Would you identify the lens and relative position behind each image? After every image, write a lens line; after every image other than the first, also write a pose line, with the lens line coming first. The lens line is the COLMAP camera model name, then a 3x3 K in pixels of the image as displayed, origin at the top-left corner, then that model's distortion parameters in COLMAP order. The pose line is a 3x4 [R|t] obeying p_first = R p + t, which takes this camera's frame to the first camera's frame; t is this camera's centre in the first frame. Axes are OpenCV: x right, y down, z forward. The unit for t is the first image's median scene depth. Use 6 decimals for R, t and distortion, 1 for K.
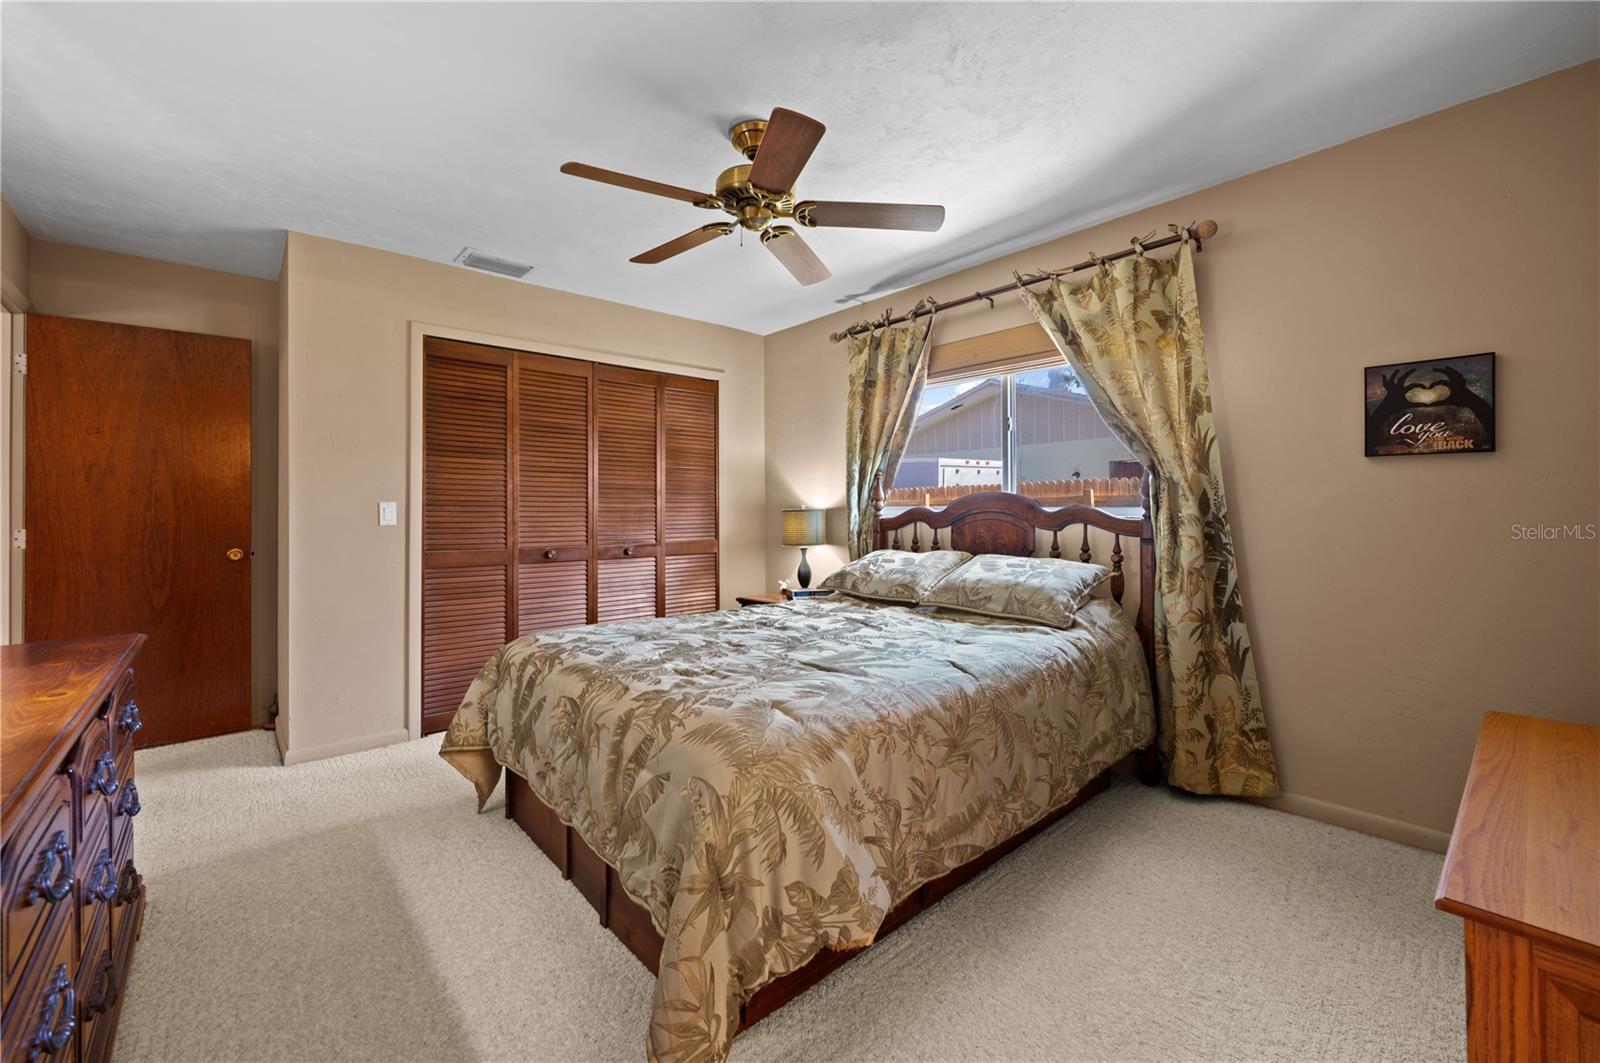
lens RADIAL K [[635.6, 0, 801.4], [0, 635.6, 514.3], [0, 0, 1]] dist [-0.000963, 0.000582]
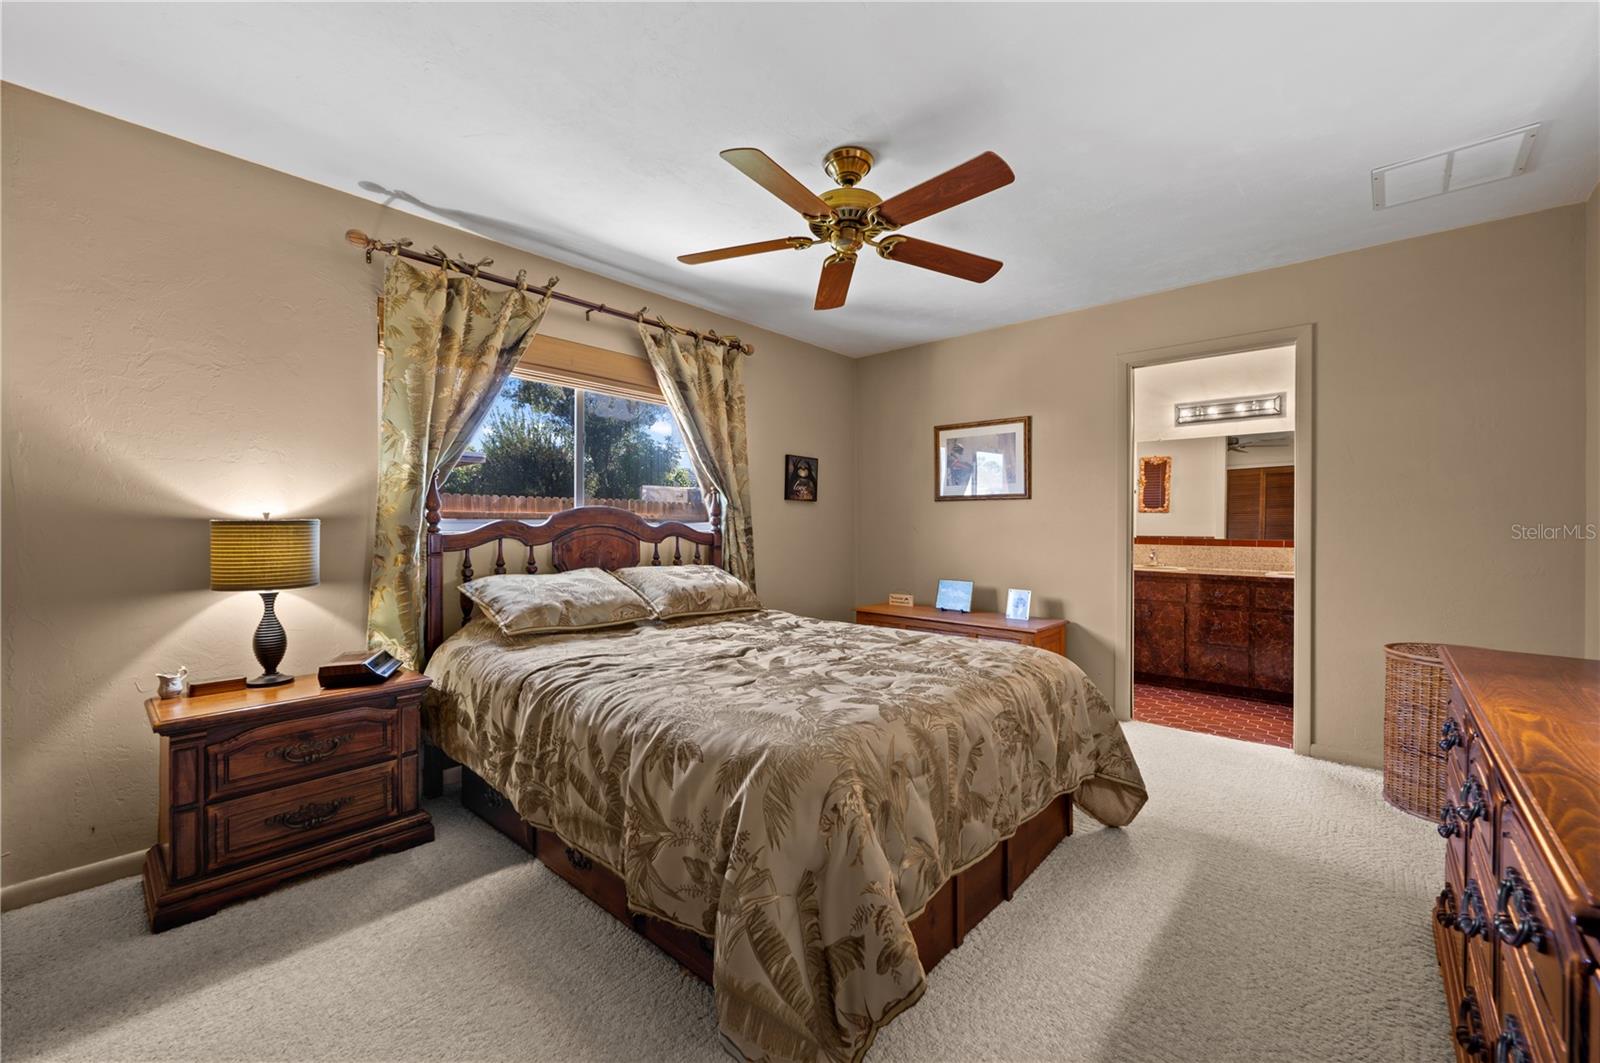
lens RADIAL K [[635.6, 0, 802.6], [0, 635.6, 531.0], [0, 0, 1]] dist [-0.000963, 0.000582]
pose [[-0.105162, -0.006503, 0.994434, -0.781265], [-0.001163, 0.999979, 0.006416, -0.003761], [-0.994454, -0.000482, -0.105167, 0.839059]]
